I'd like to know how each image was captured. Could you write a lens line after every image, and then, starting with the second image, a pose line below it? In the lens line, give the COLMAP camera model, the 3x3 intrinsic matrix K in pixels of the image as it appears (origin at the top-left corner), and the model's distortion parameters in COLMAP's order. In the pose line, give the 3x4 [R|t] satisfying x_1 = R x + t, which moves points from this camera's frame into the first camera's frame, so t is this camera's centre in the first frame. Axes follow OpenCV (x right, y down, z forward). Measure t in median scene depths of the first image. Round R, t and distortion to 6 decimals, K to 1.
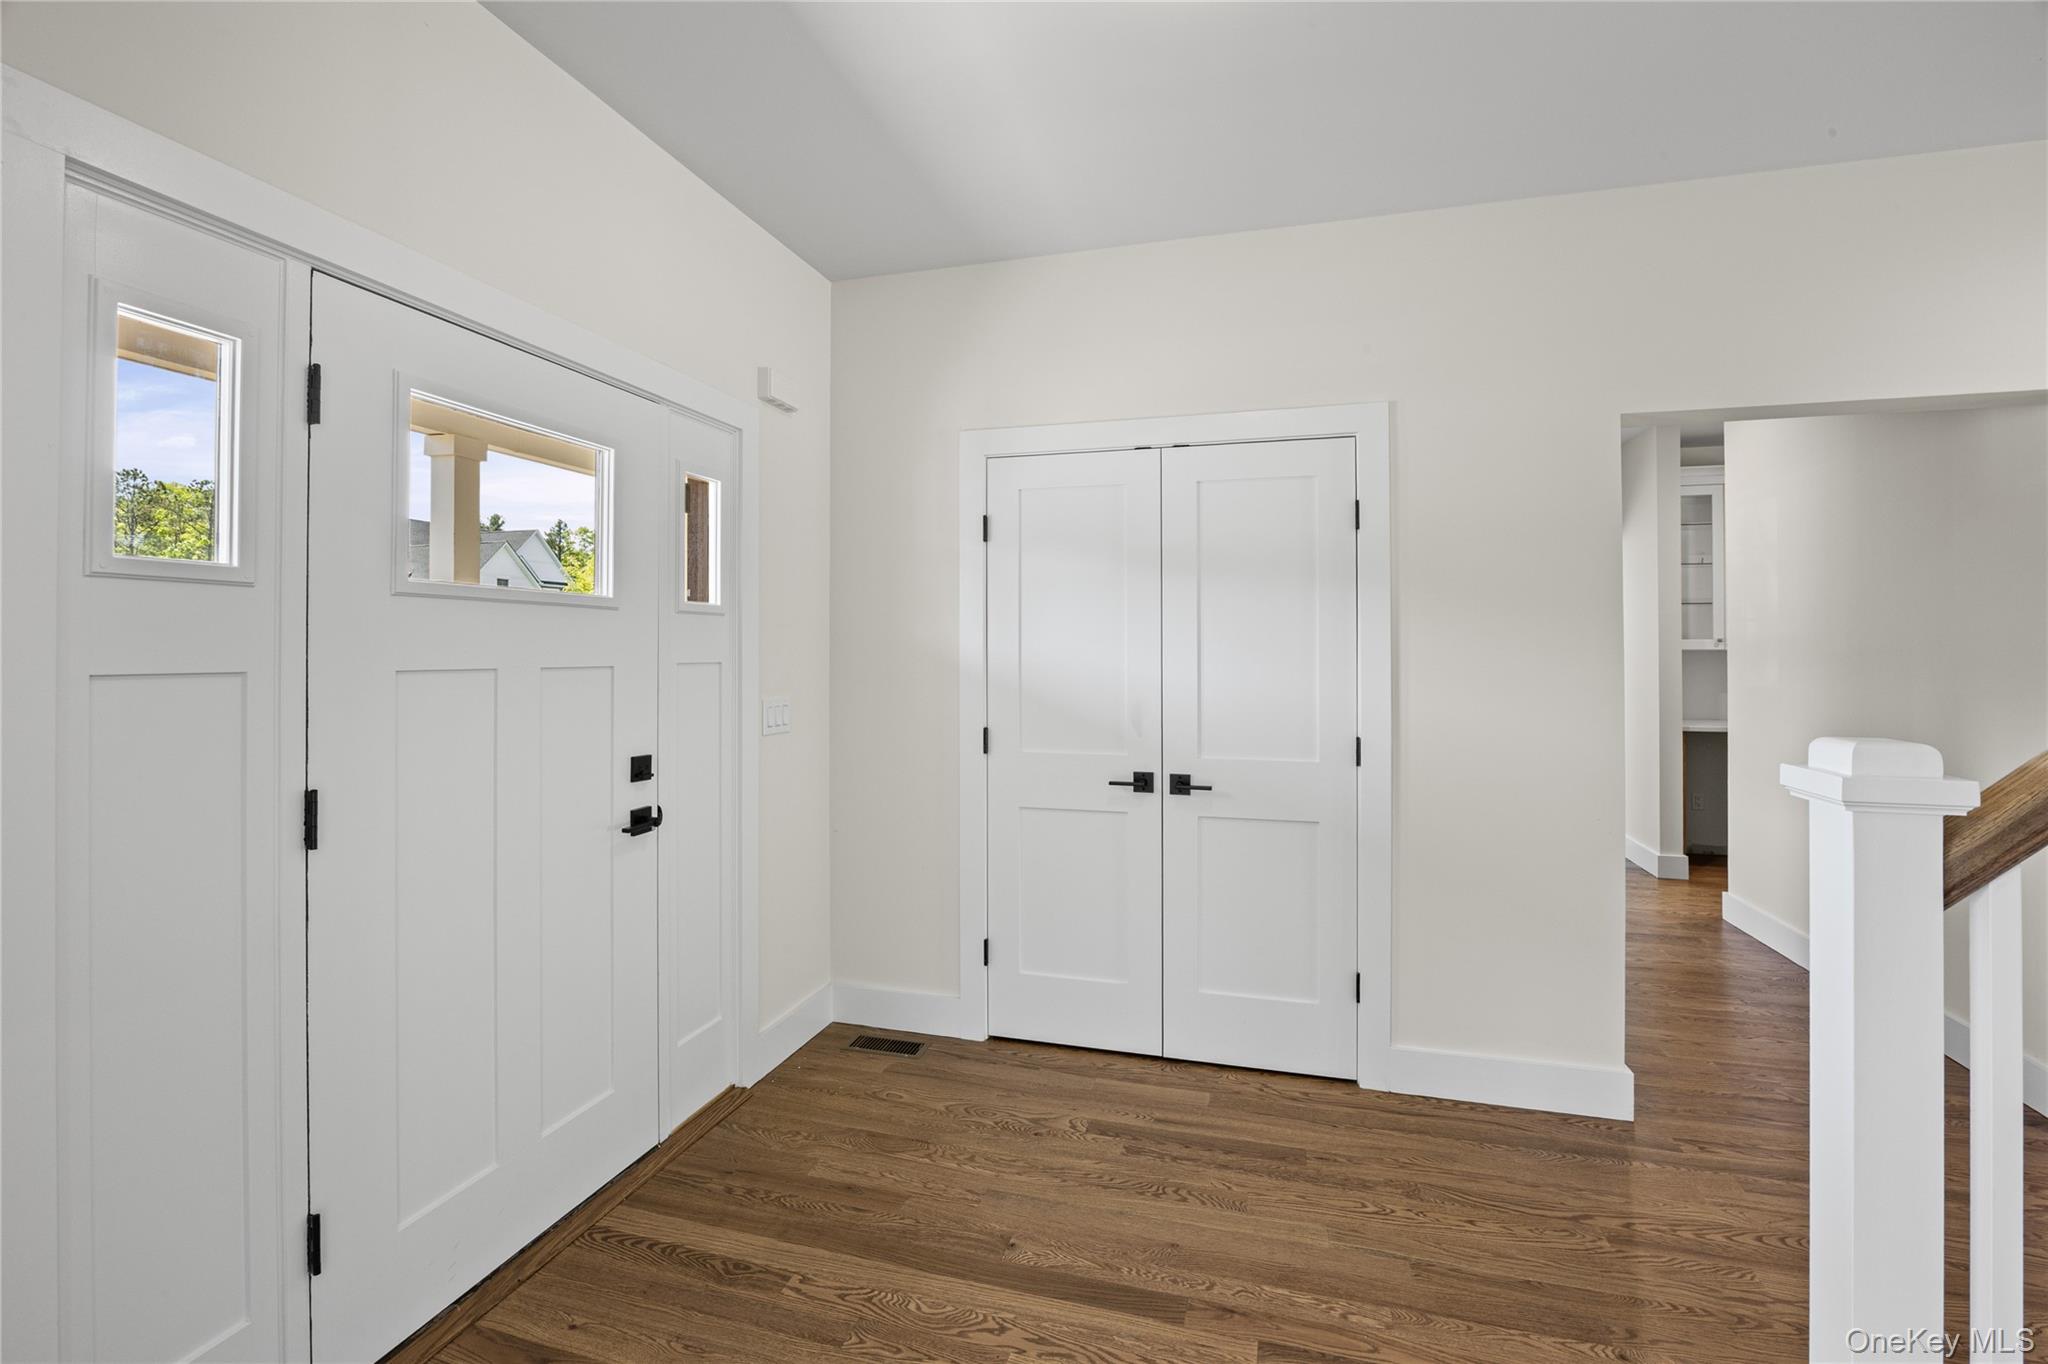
lens RADIAL K [[892.8, 0, 1037.5], [0, 892.8, 650.4], [0, 0, 1]] dist [-0.016008, 0.000252]
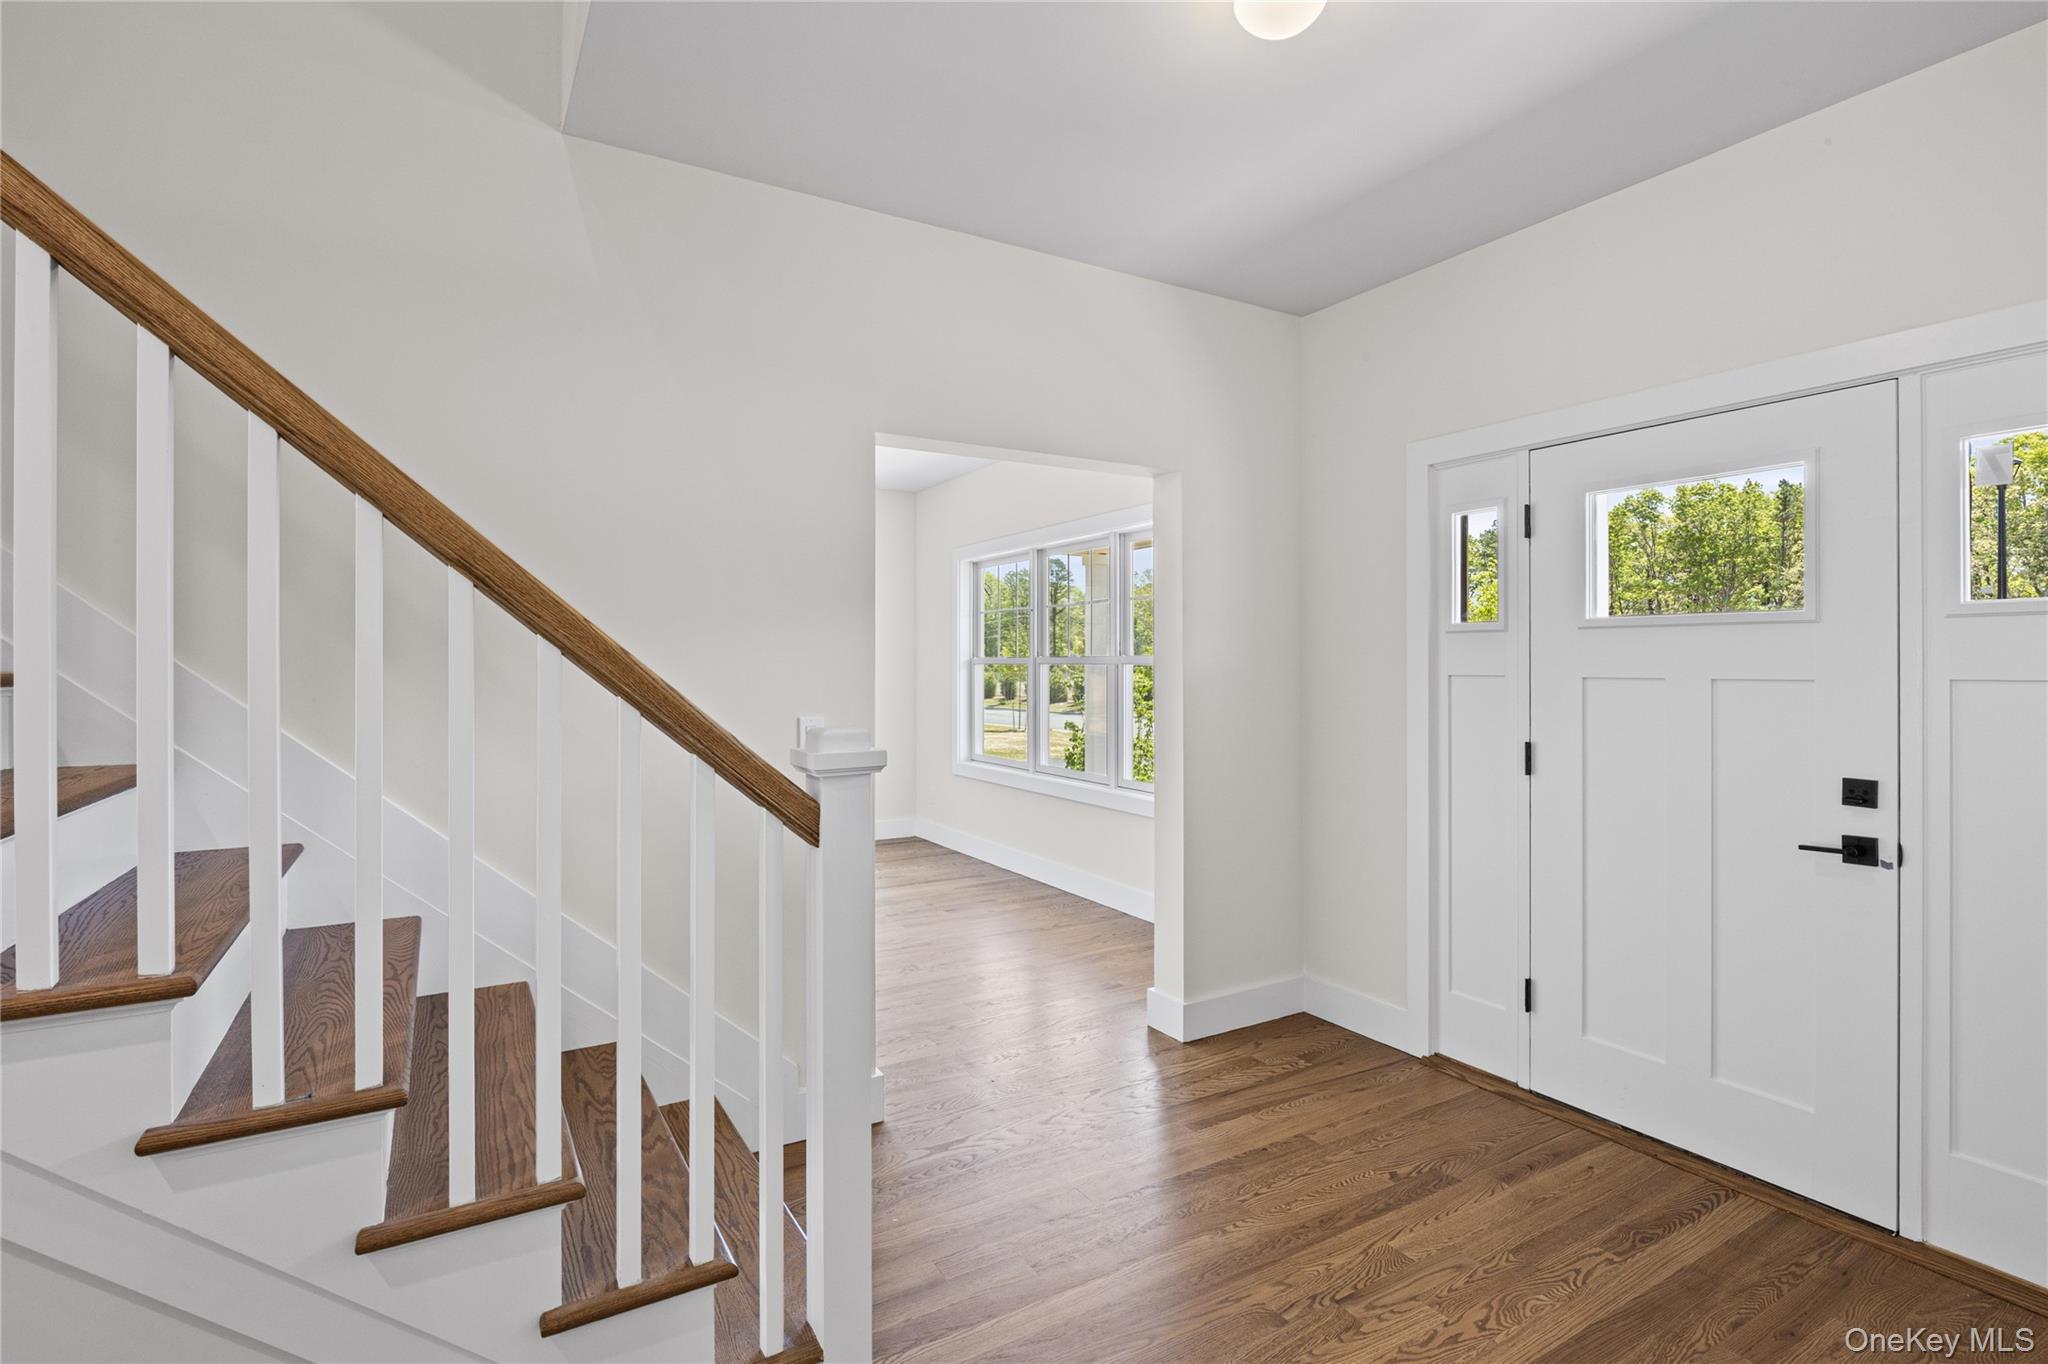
lens RADIAL K [[961.4, 0, 1040.2], [0, 961.4, 668.2], [0, 0, 1]] dist [-0.004178, -0.001975]
pose [[-0.672158, 0.003643, -0.740399, 0.888026], [0.000889, 0.999991, 0.004113, -0.000655], [0.740408, 0.002106, -0.672155, 1.080549]]
